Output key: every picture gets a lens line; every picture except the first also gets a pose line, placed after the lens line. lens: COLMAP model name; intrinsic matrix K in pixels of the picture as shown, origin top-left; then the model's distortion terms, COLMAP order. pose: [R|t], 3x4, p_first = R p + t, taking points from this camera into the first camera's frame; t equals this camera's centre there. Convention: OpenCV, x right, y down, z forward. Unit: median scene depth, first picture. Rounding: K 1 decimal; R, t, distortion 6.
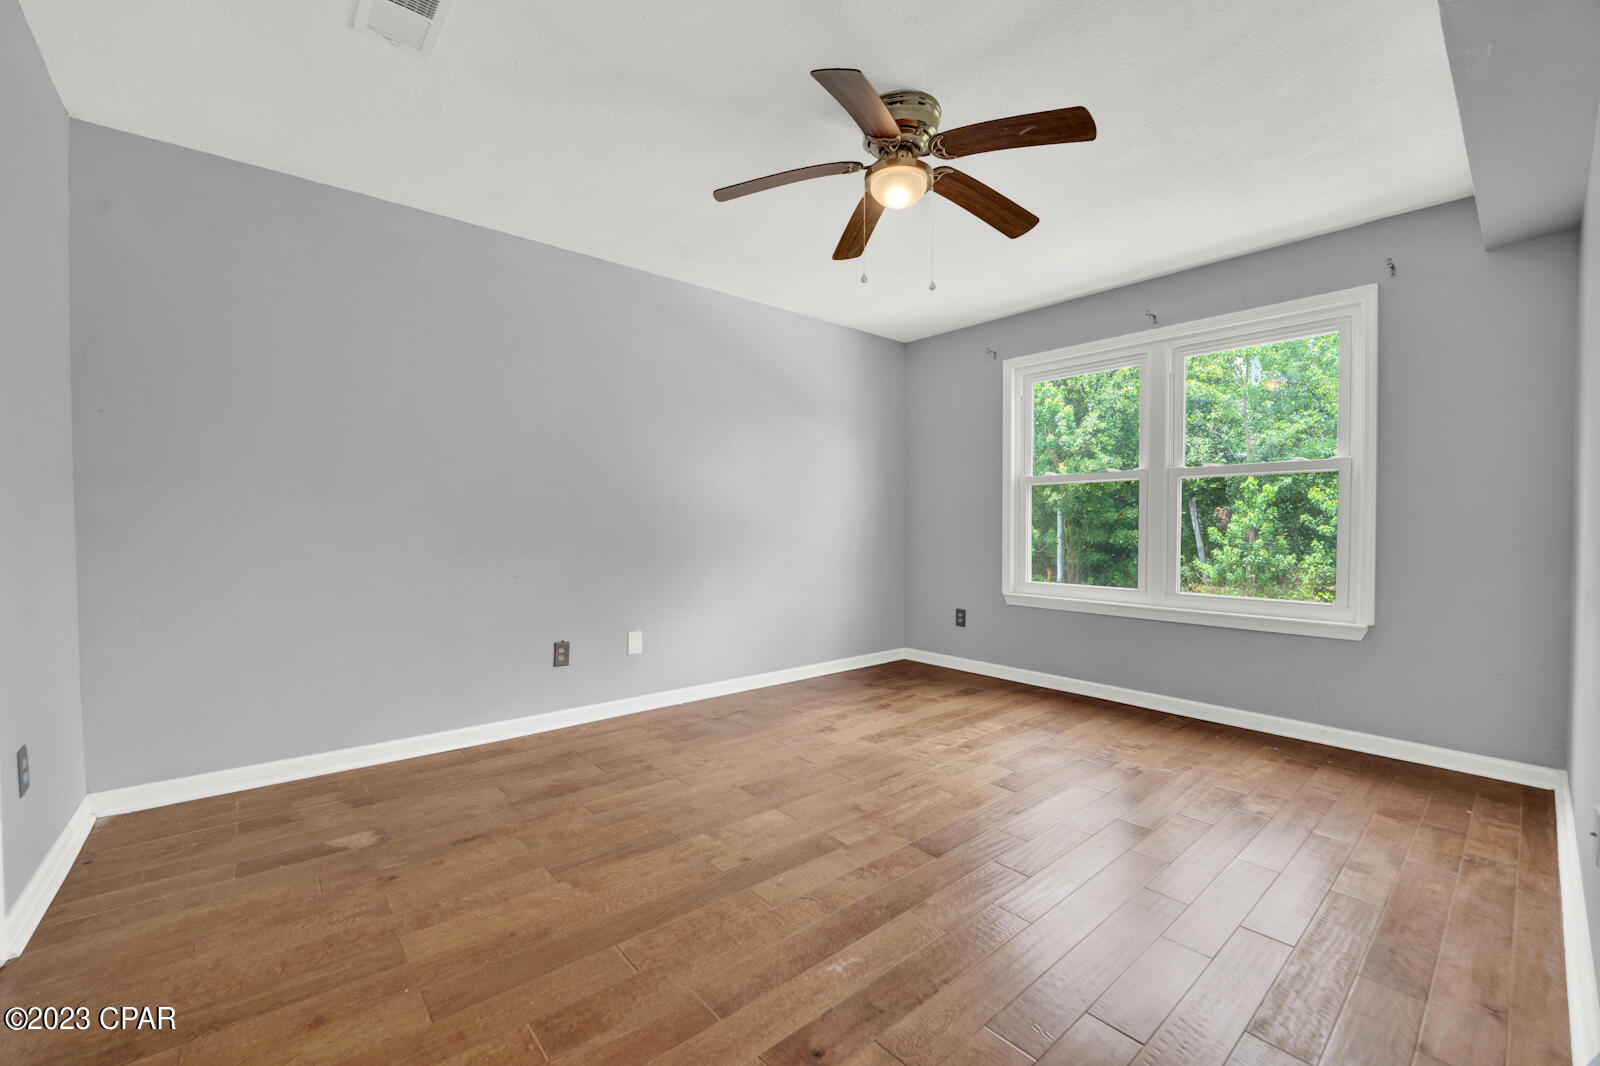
lens RADIAL K [[652.1, 0, 791.1], [0, 652.1, 539.6], [0, 0, 1]] dist [-0.028405, 0.003234]
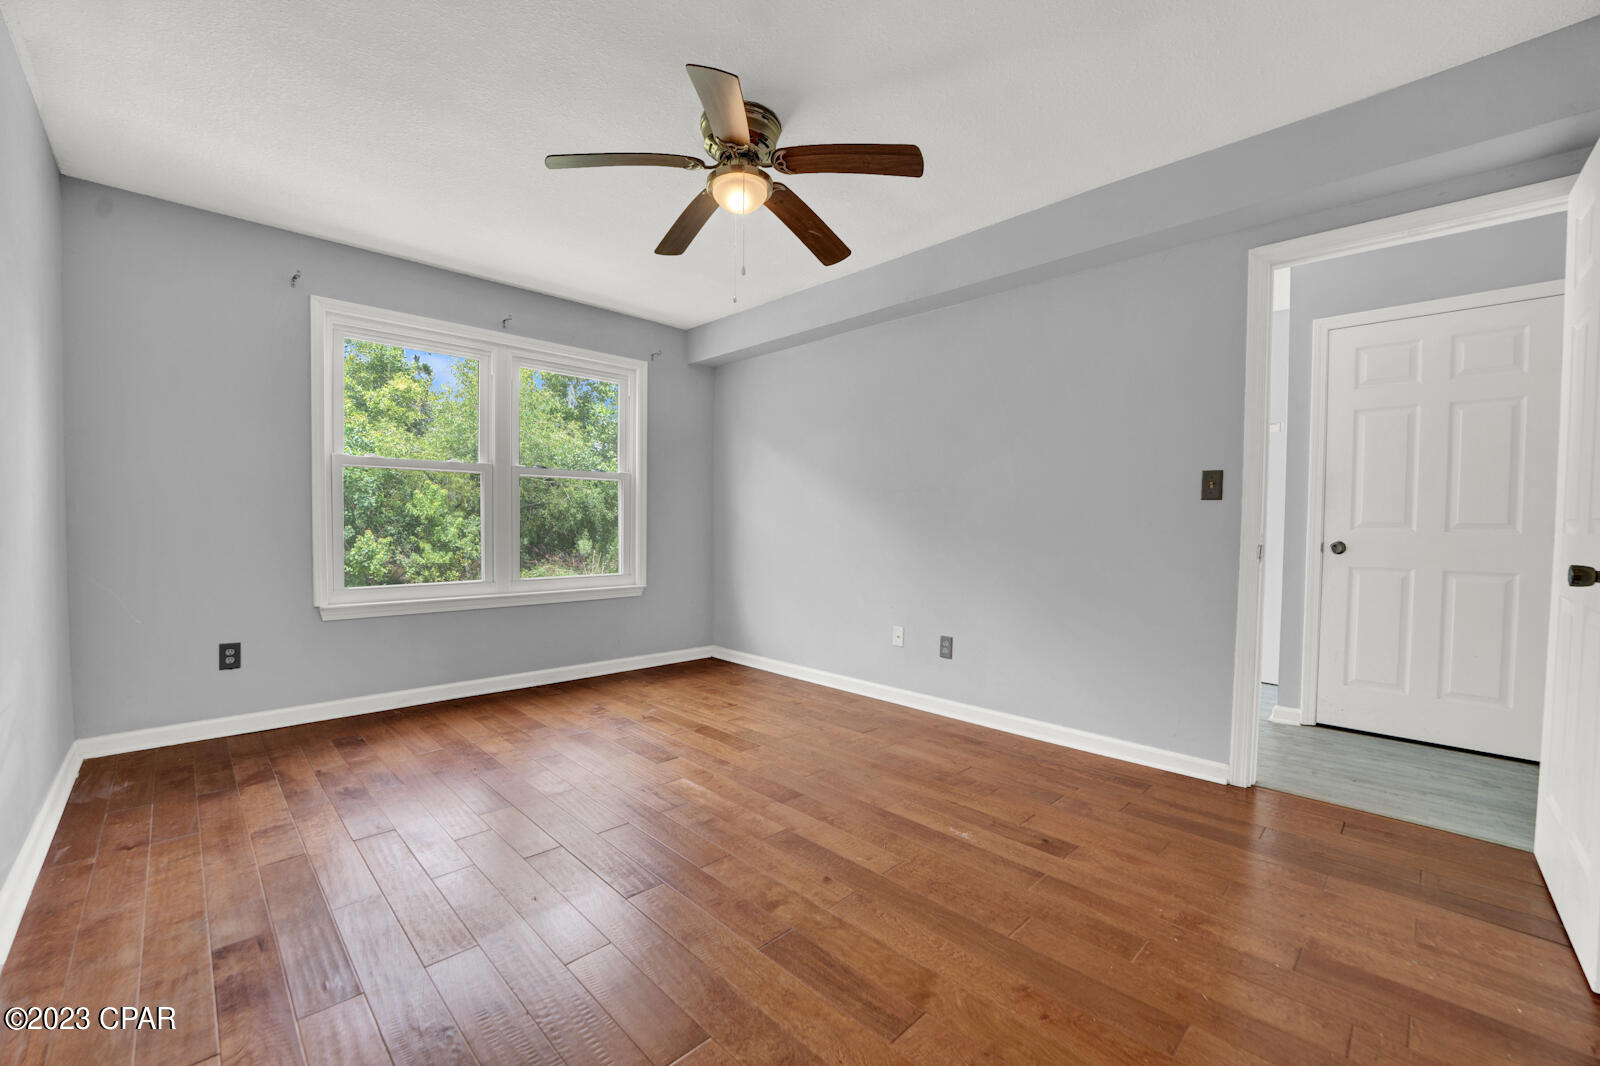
lens RADIAL K [[652.1, 0, 791.1], [0, 652.1, 539.6], [0, 0, 1]] dist [-0.028405, 0.003234]
pose [[-0.067982, -0.032435, 0.997159, -0.692709], [0.011979, 0.999373, 0.033324, -0.021490], [-0.997615, 0.014210, -0.067551, 0.778886]]
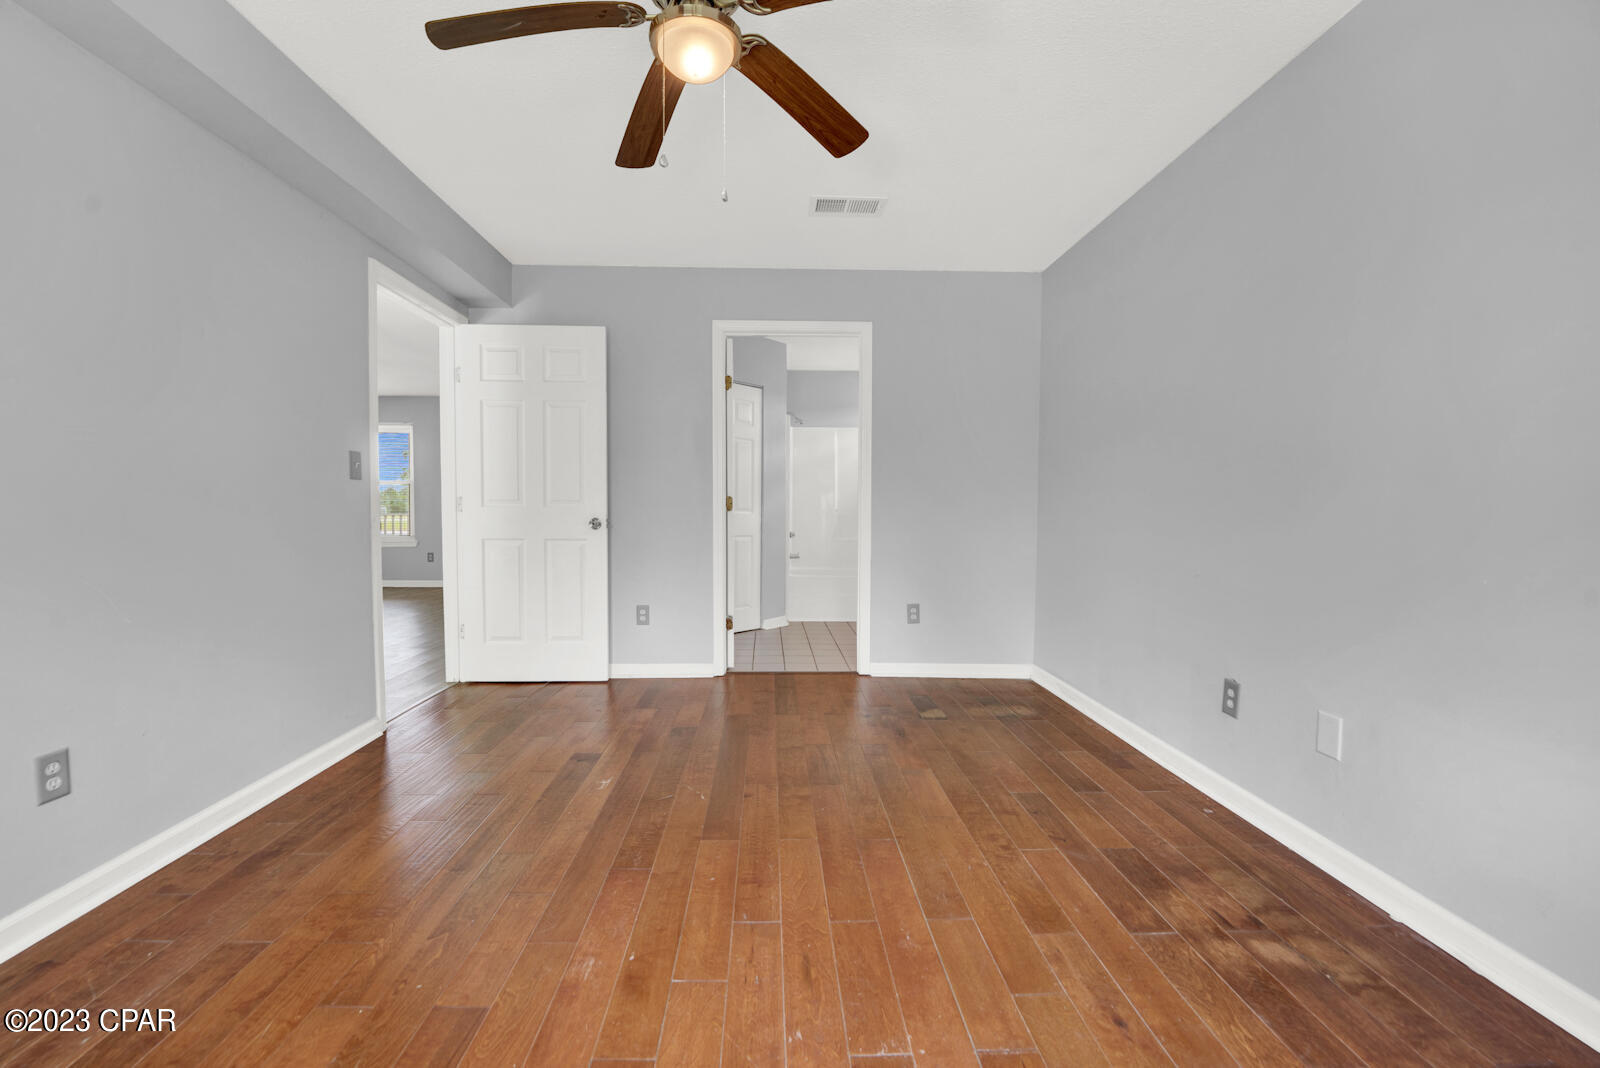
lens RADIAL K [[652.1, 0, 791.1], [0, 652.1, 540.6], [0, 0, 1]] dist [-0.028405, 0.003234]
pose [[-0.619159, 0.034868, -0.784491, 0.545148], [-0.023964, 0.997709, 0.063259, -0.025791], [0.784900, 0.057967, -0.616905, 1.230448]]
